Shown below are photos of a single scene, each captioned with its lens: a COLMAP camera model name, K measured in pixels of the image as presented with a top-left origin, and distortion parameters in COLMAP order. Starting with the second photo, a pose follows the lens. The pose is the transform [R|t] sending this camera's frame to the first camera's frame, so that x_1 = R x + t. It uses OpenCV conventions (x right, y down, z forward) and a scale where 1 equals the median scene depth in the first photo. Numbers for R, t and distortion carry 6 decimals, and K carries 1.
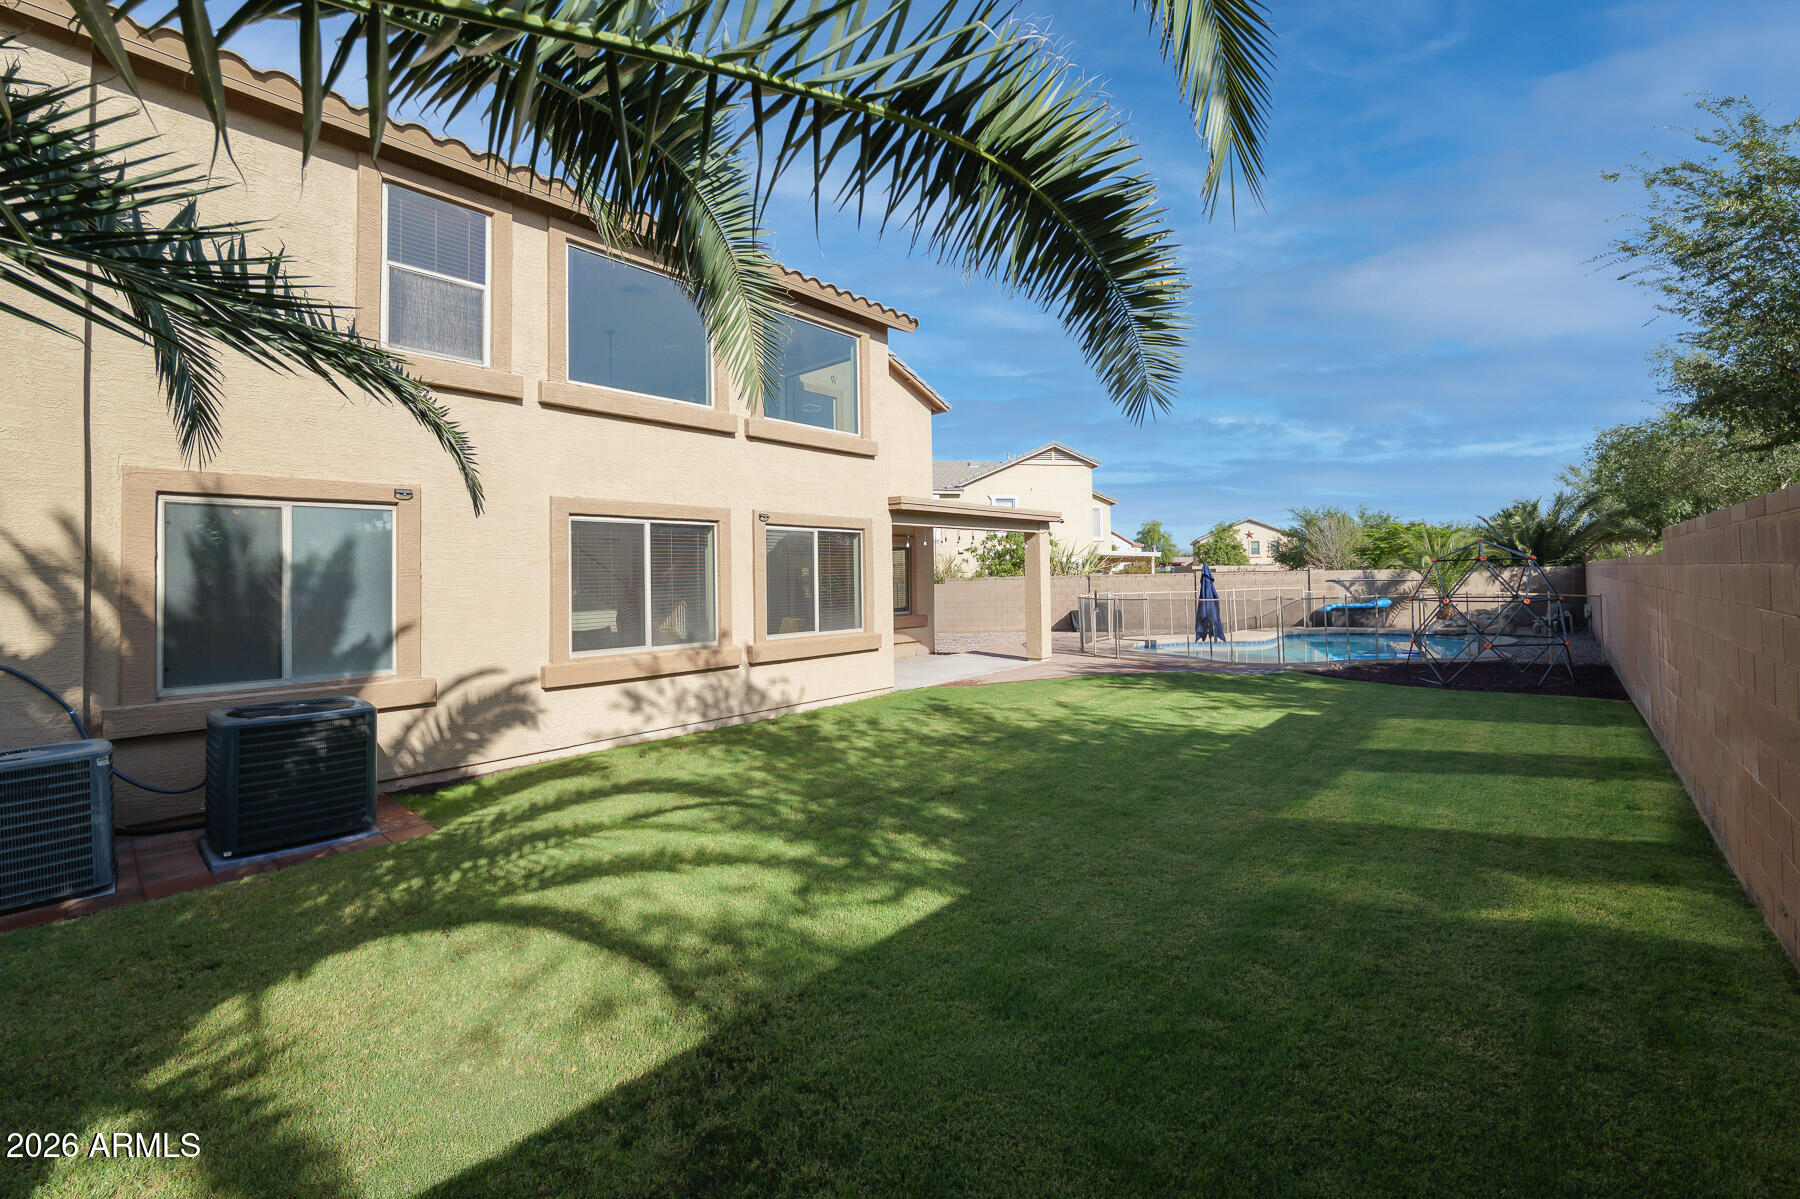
lens RADIAL K [[740.8, 0, 909.5], [0, 740.8, 559.0], [0, 0, 1]] dist [-0.010751, -0.000455]
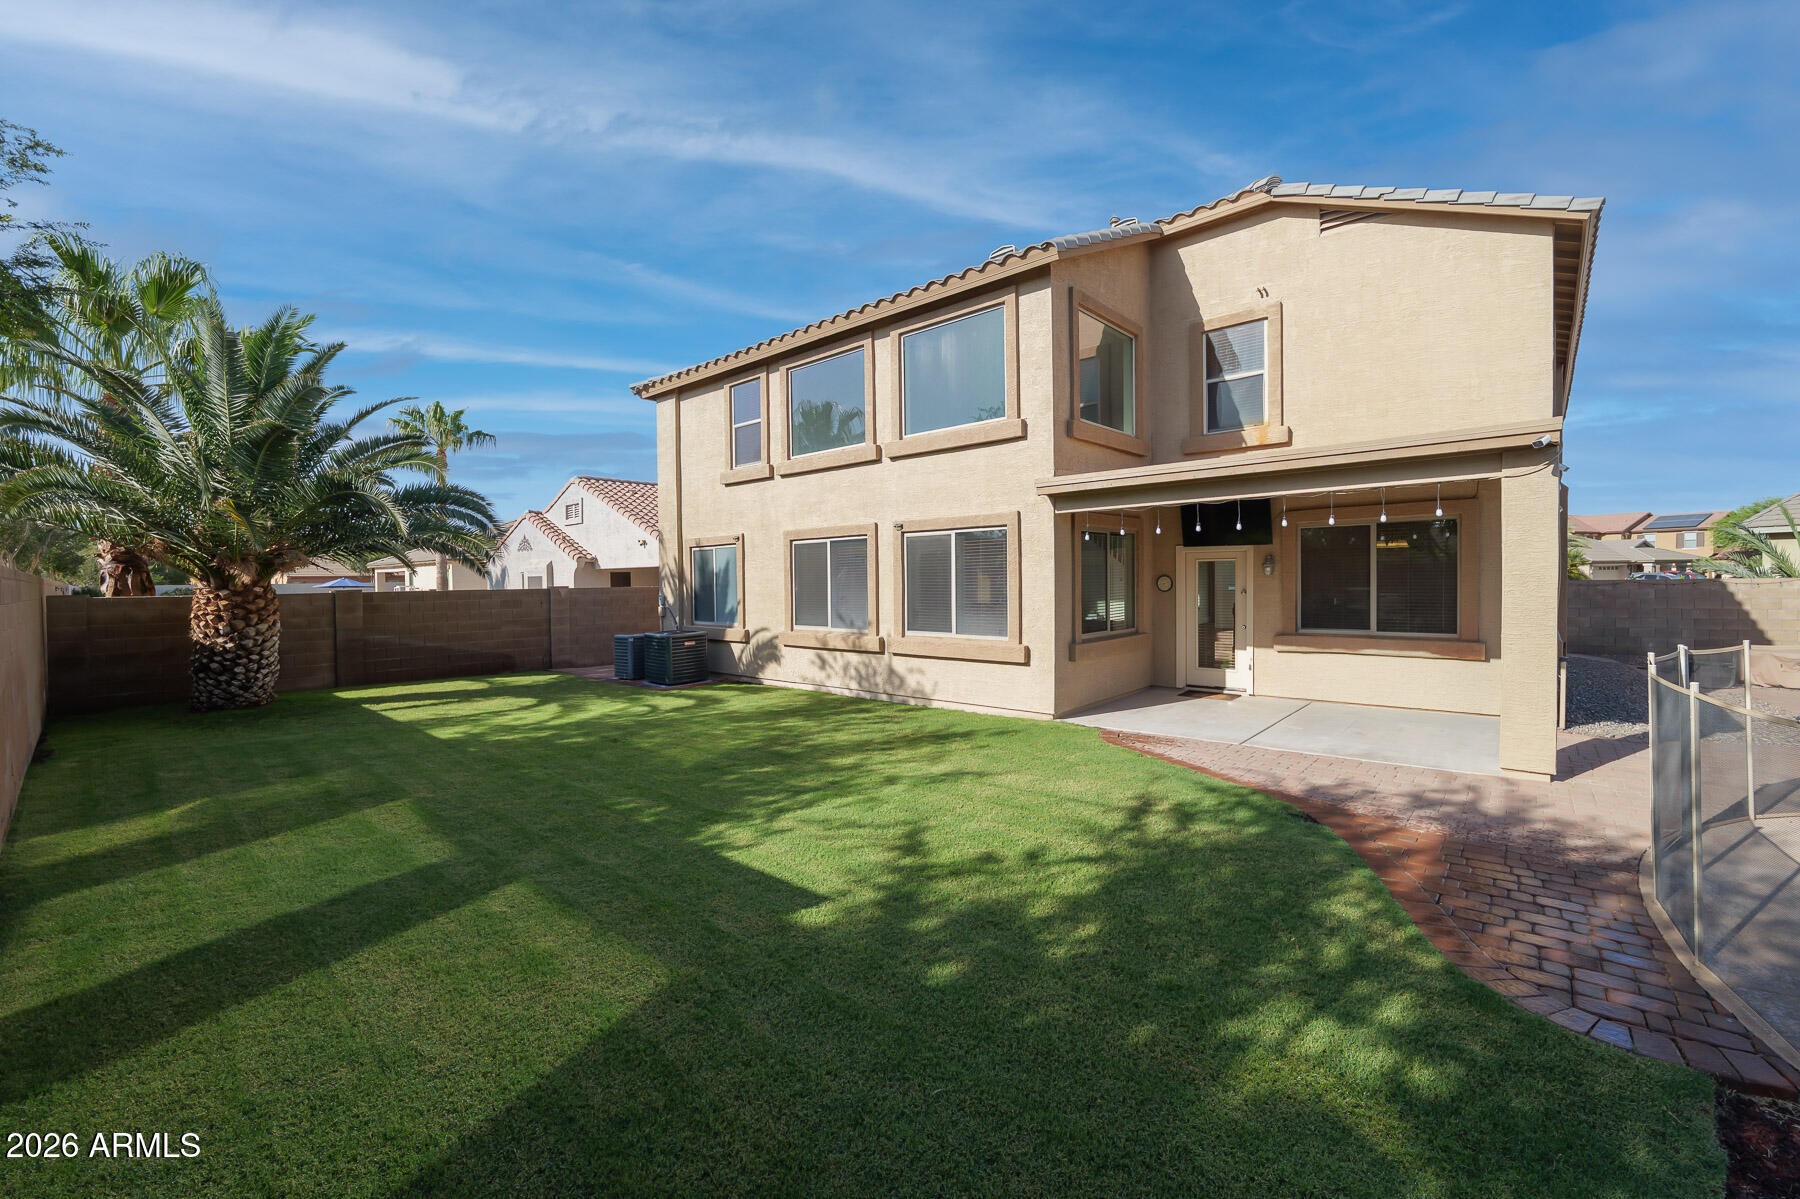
lens RADIAL K [[740.8, 0, 910.4], [0, 740.8, 590.1], [0, 0, 1]] dist [-0.010751, -0.000455]
pose [[0.008272, 0.037915, -0.999247, 1.264181], [0.042780, 0.998353, 0.038235, -0.001615], [0.999050, -0.043064, 0.006637, 1.334857]]
